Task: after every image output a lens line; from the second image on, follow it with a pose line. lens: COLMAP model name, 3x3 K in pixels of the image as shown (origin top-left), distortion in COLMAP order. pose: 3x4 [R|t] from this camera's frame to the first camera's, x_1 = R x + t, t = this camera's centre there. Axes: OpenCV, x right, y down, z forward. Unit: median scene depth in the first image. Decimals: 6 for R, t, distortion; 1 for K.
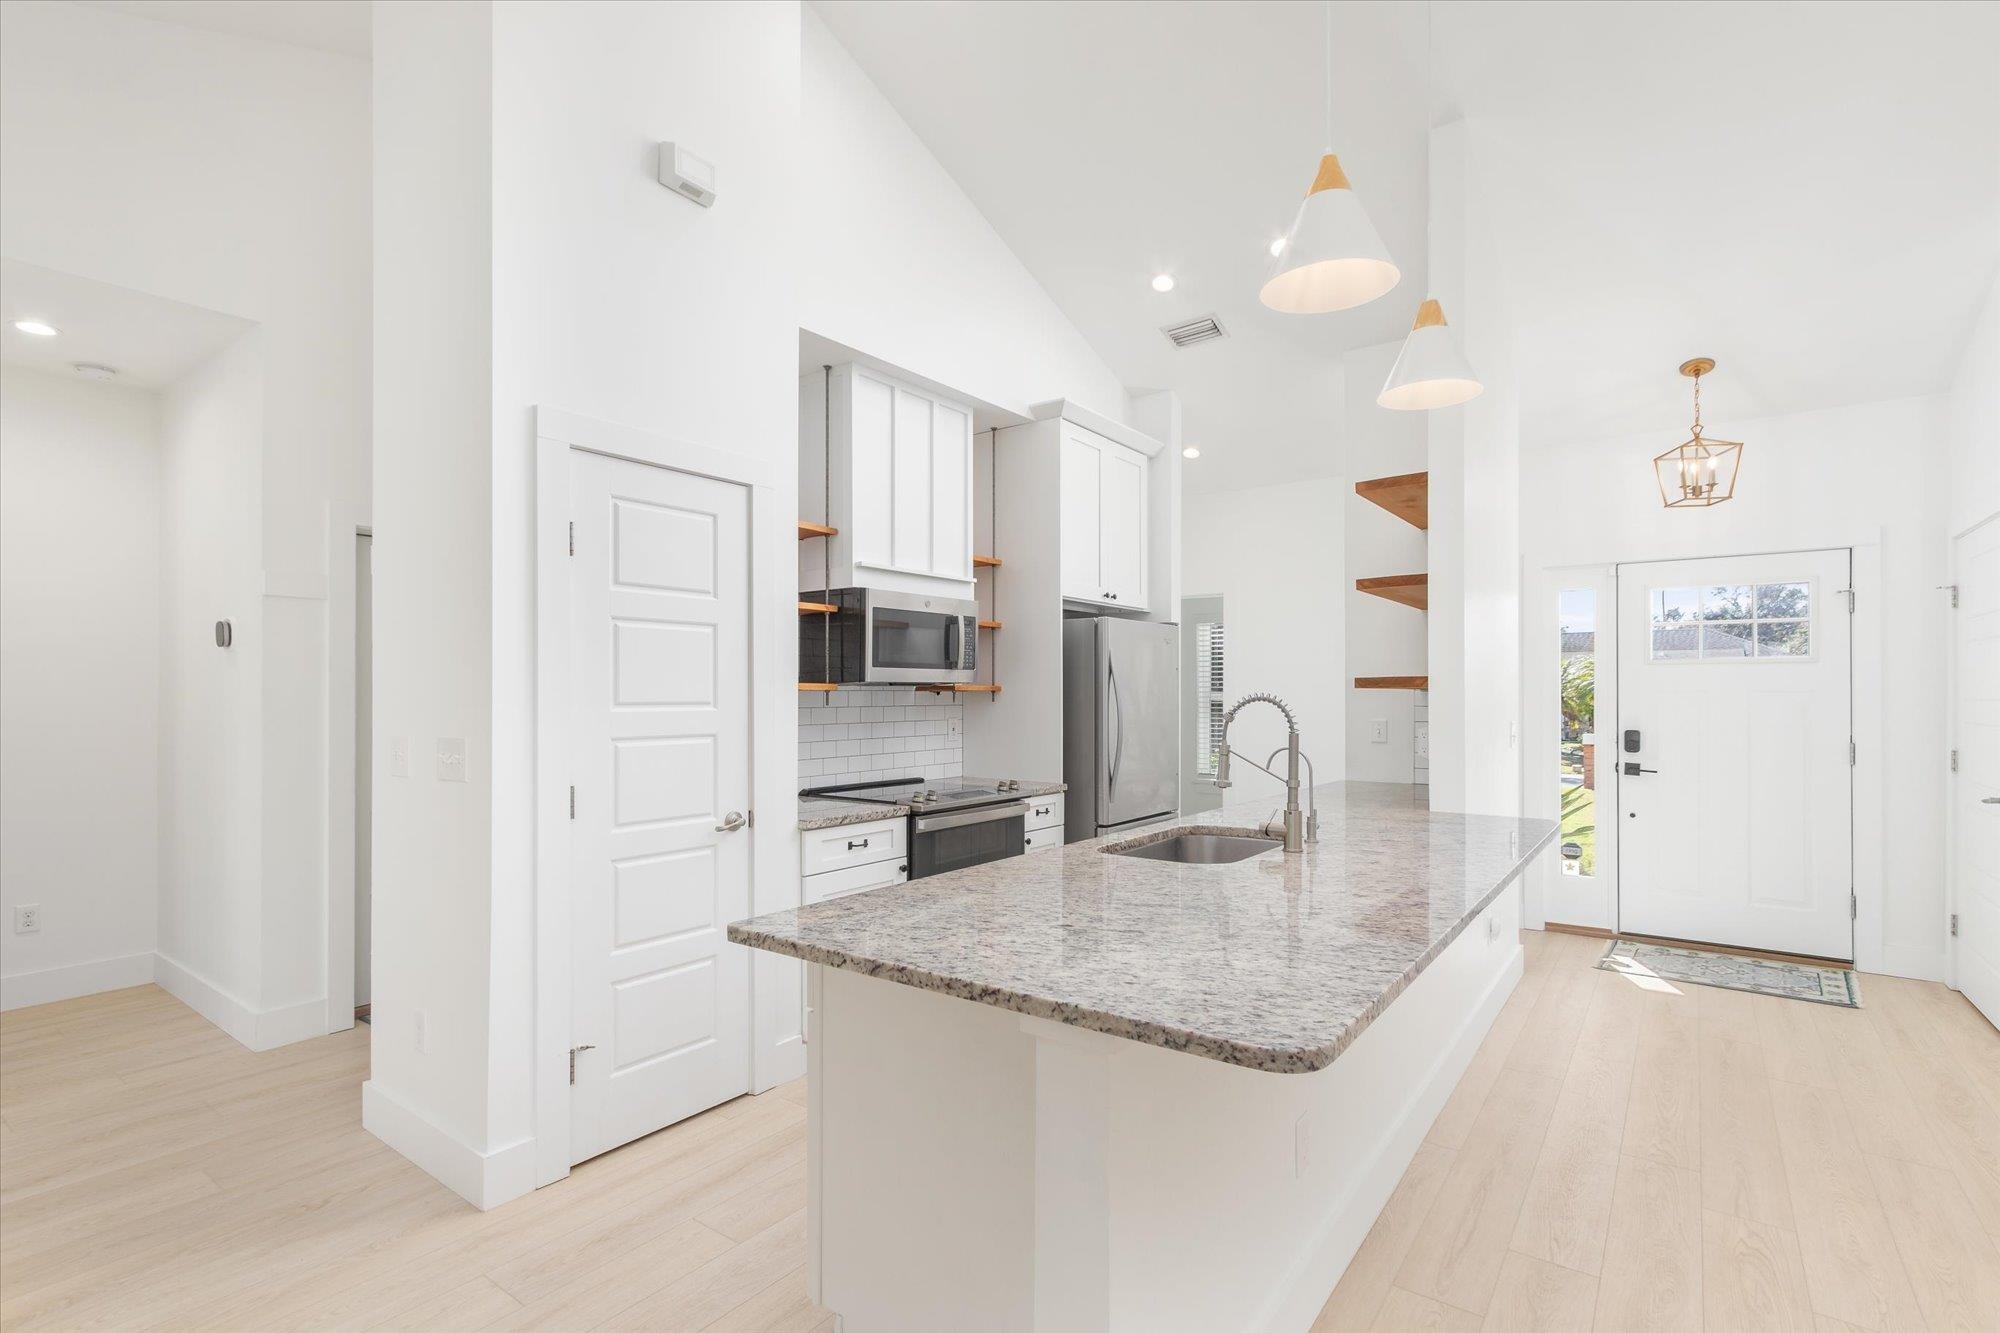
lens RADIAL K [[918.5, 0, 976.9], [0, 918.5, 687.8], [0, 0, 1]] dist [-0.001077, -0.000461]
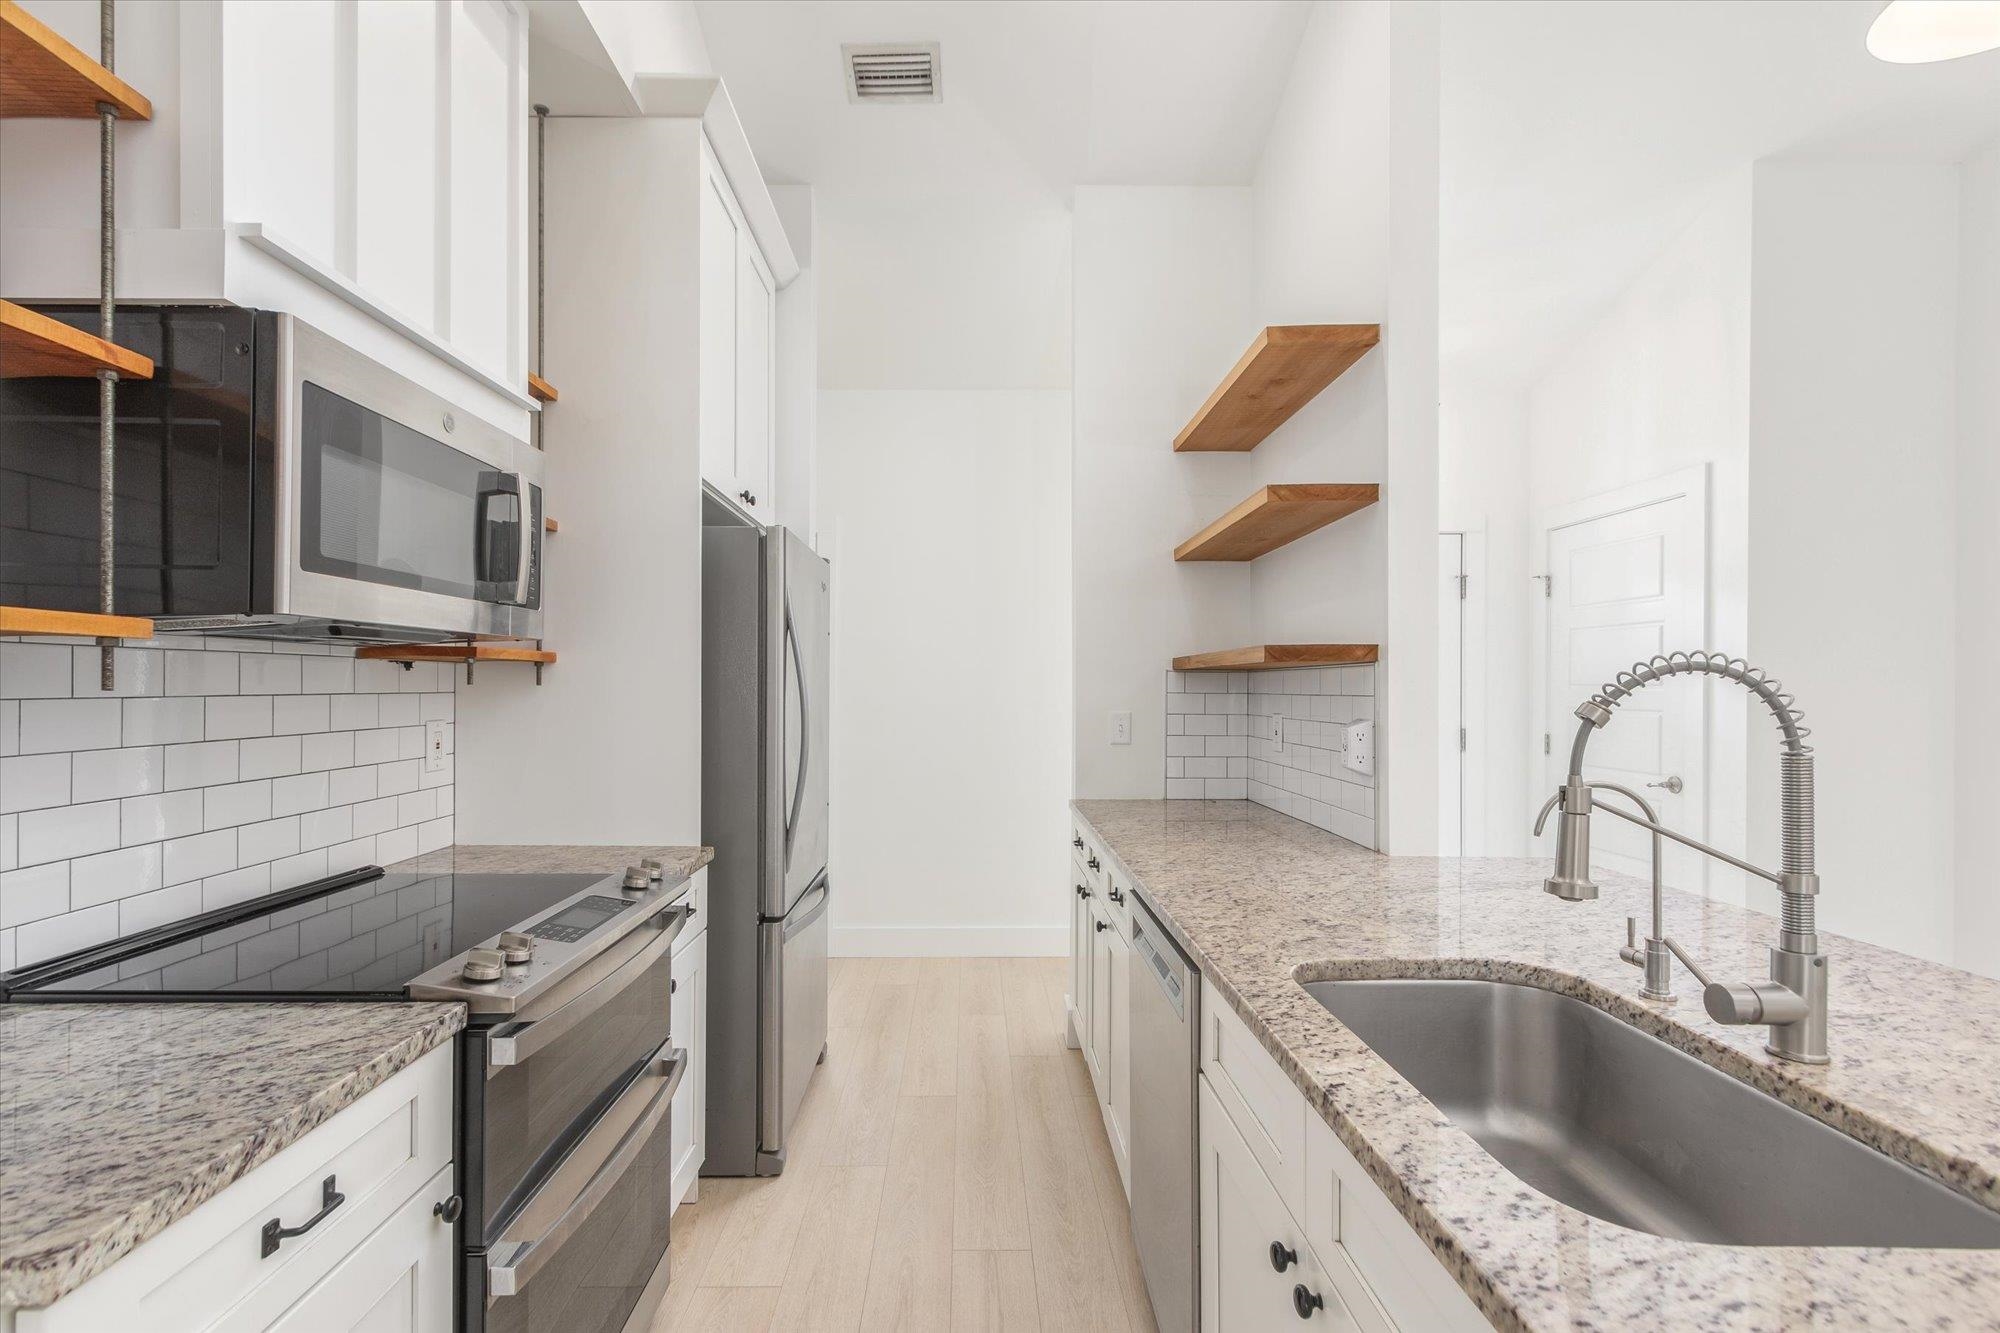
lens RADIAL K [[952.4, 0, 949.1], [0, 952.4, 680.1], [0, 0, 1]] dist [0.001368, 0.000348]
pose [[0.809836, 0.006993, 0.586615, -0.109710], [-0.007860, 0.999969, -0.001070, 0.012835], [-0.586604, -0.003744, 0.809865, 0.528266]]
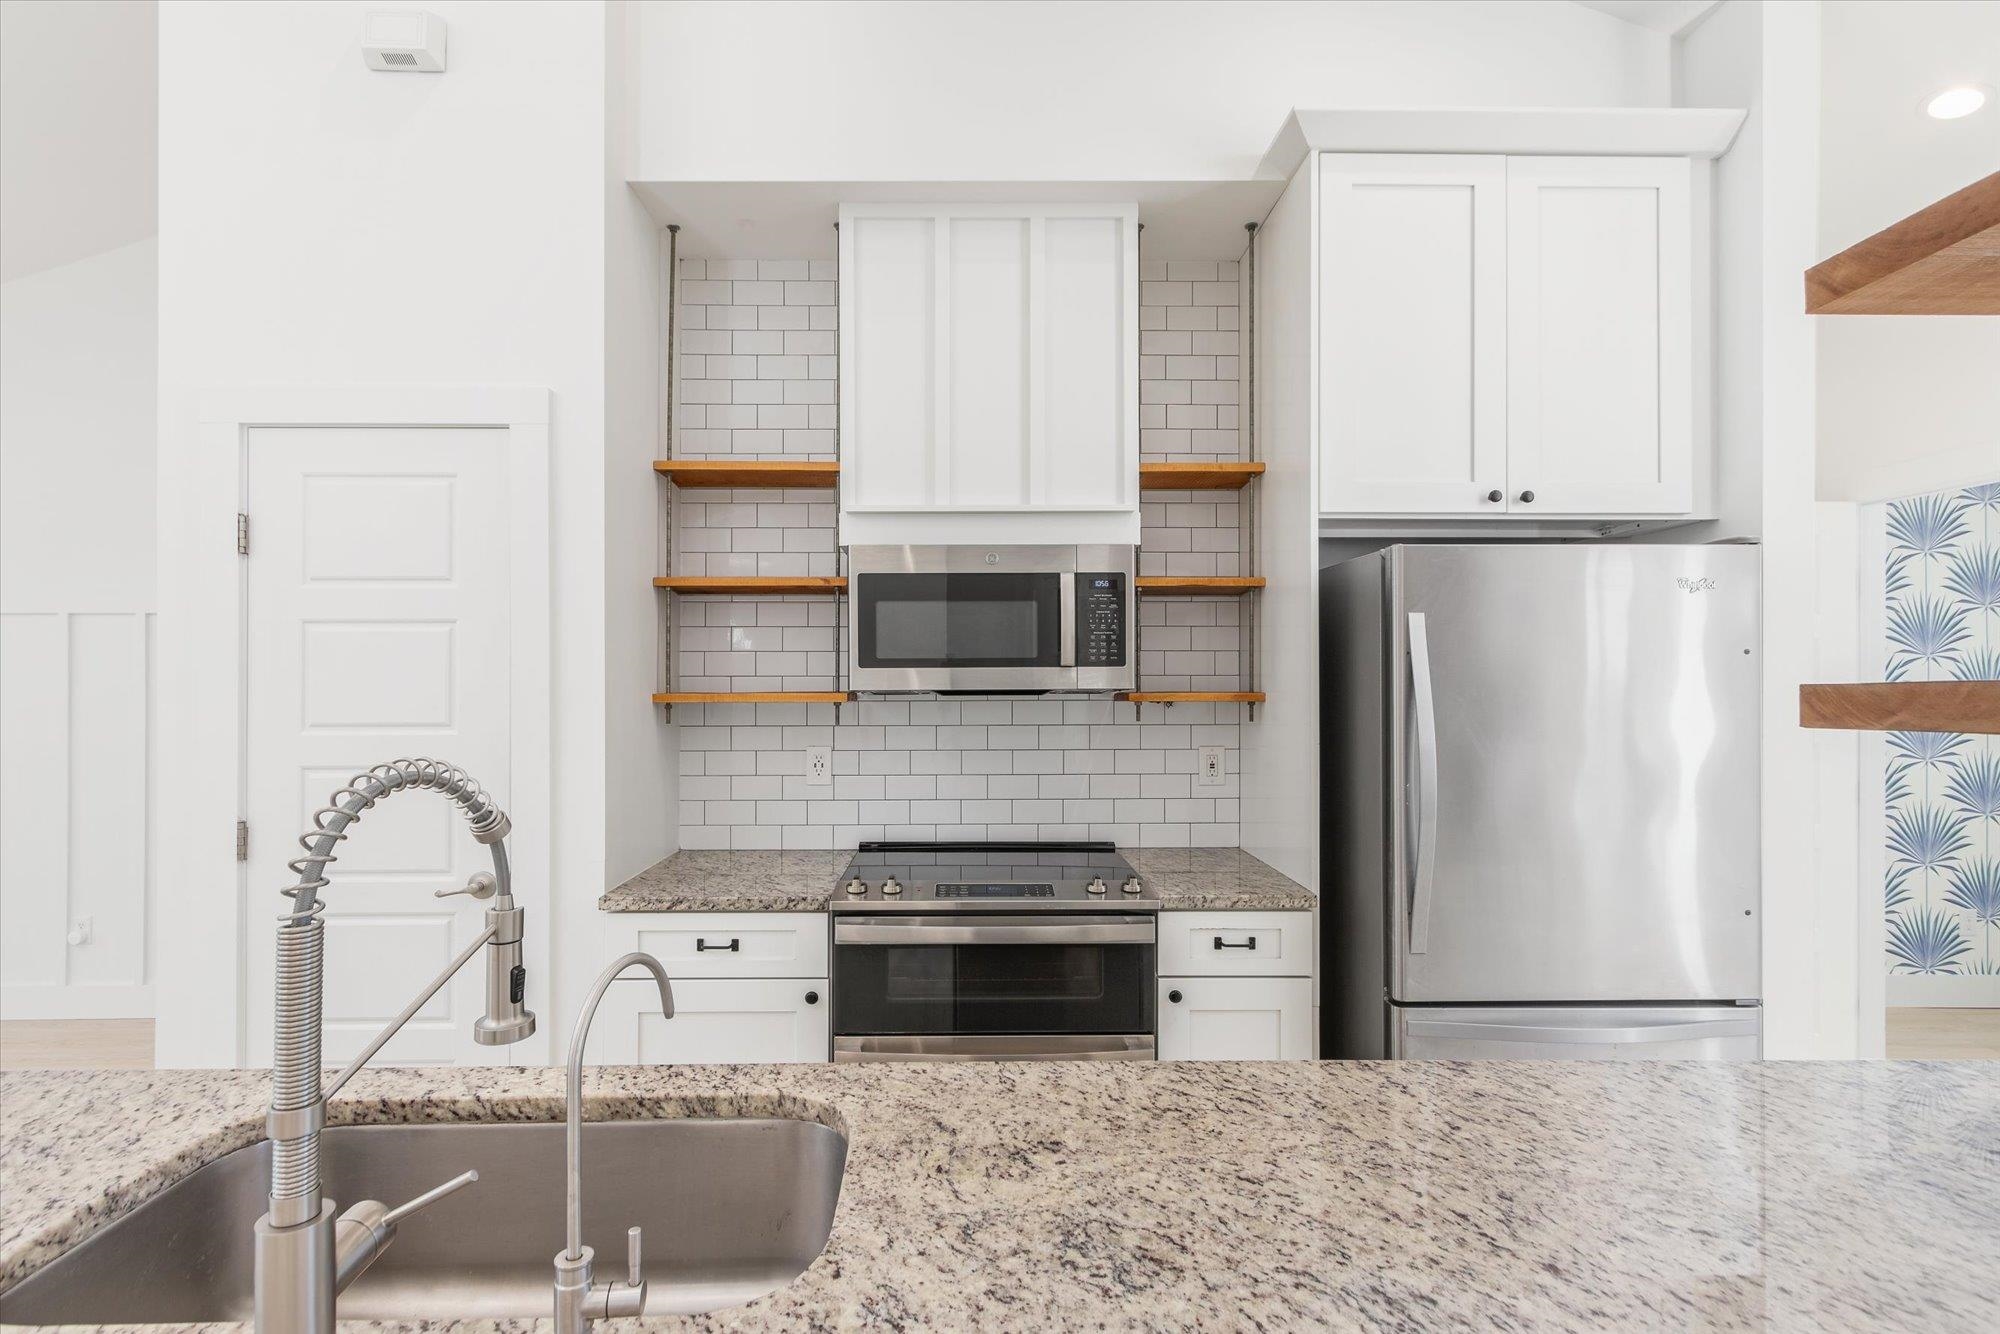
lens RADIAL K [[931.3, 0, 1000.0], [0, 931.3, 667.0], [0, 0, 1]] dist [-0.000783, -0.000140]
pose [[0.619851, -0.016115, -0.784554, 0.402895], [0.006224, 0.999859, -0.015620, -0.010386], [0.784694, 0.004799, 0.619864, 0.592389]]
